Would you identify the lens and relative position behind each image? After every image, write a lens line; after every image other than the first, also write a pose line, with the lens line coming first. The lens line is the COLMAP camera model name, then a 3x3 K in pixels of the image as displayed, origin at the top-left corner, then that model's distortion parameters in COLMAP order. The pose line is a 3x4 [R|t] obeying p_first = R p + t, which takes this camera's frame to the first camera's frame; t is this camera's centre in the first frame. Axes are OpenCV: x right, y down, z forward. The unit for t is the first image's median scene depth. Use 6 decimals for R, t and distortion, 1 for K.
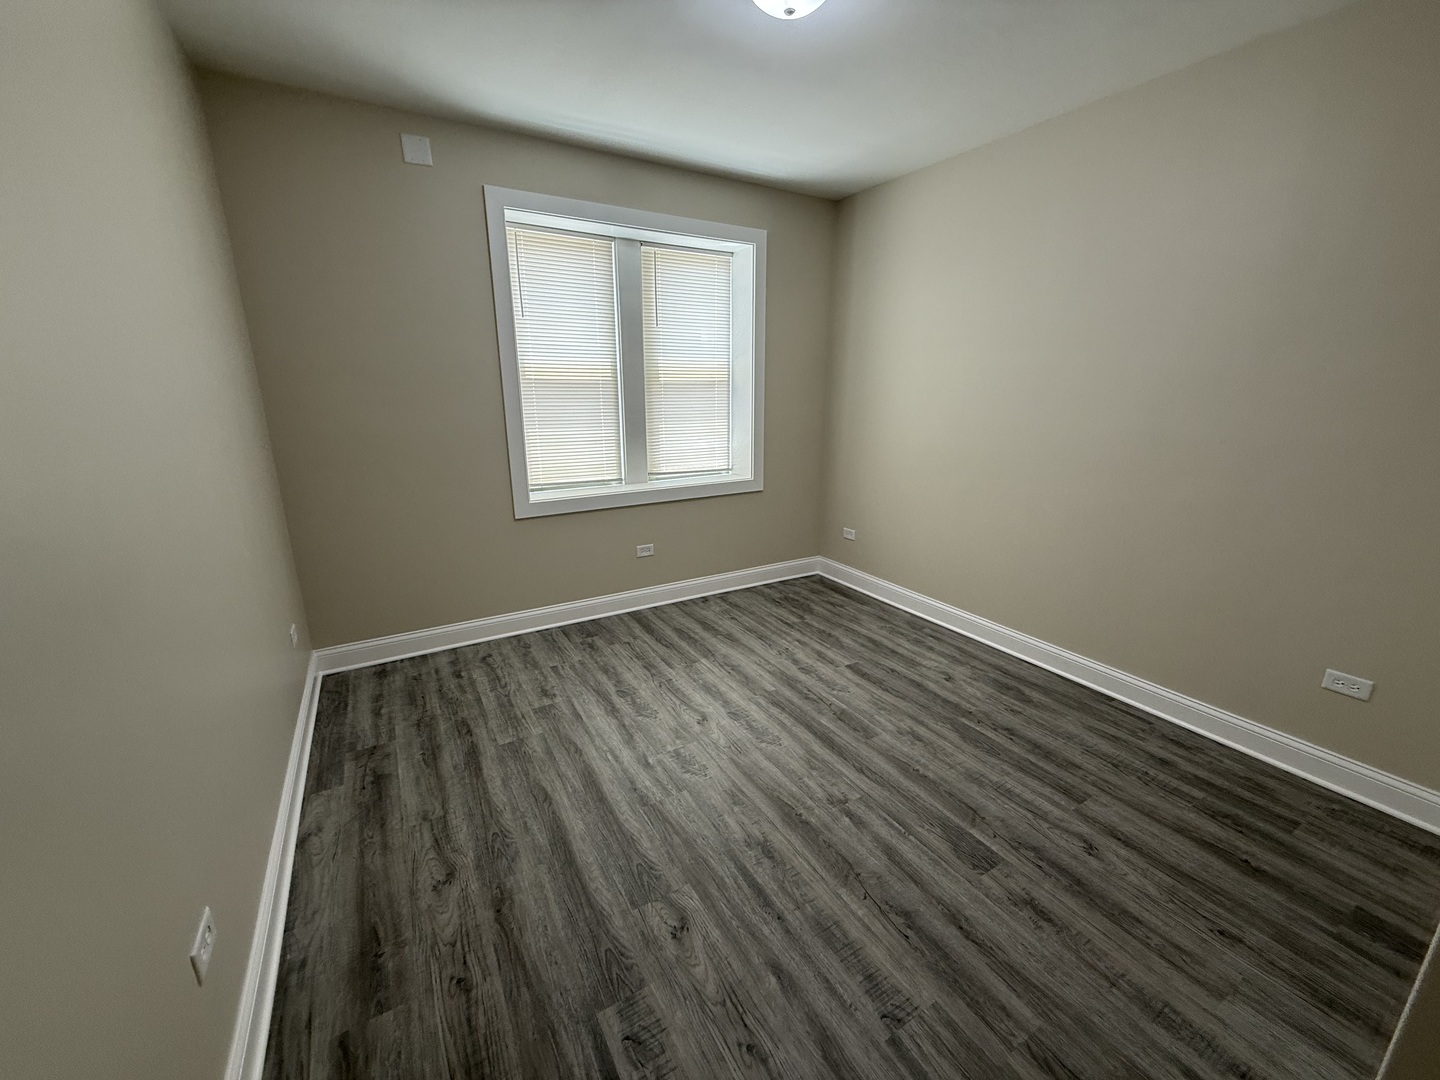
lens RADIAL K [[575.0, 0, 722.2], [0, 575.0, 539.0], [0, 0, 1]] dist [-0.001654, -0.000933]
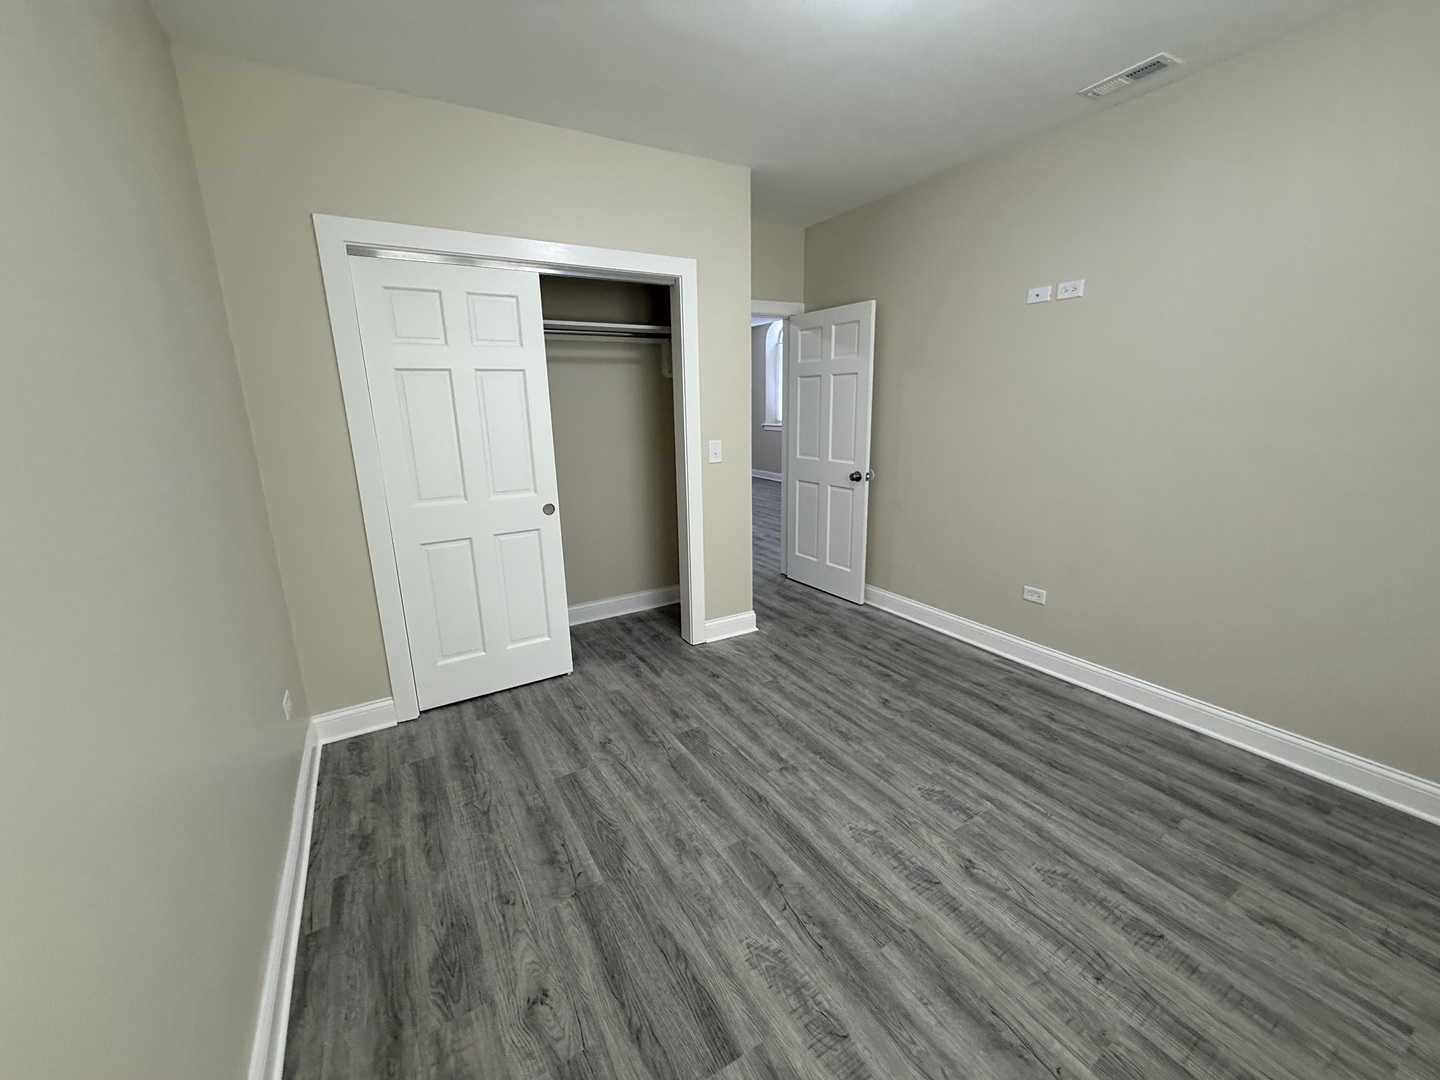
lens RADIAL K [[575.0, 0, 721.7], [0, 575.0, 538.5], [0, 0, 1]] dist [-0.001654, -0.000933]
pose [[-0.999761, 0.021107, -0.005718, 0.286371], [0.015802, 0.878046, 0.478315, -0.413914], [0.015116, 0.478110, -0.878170, 1.538864]]
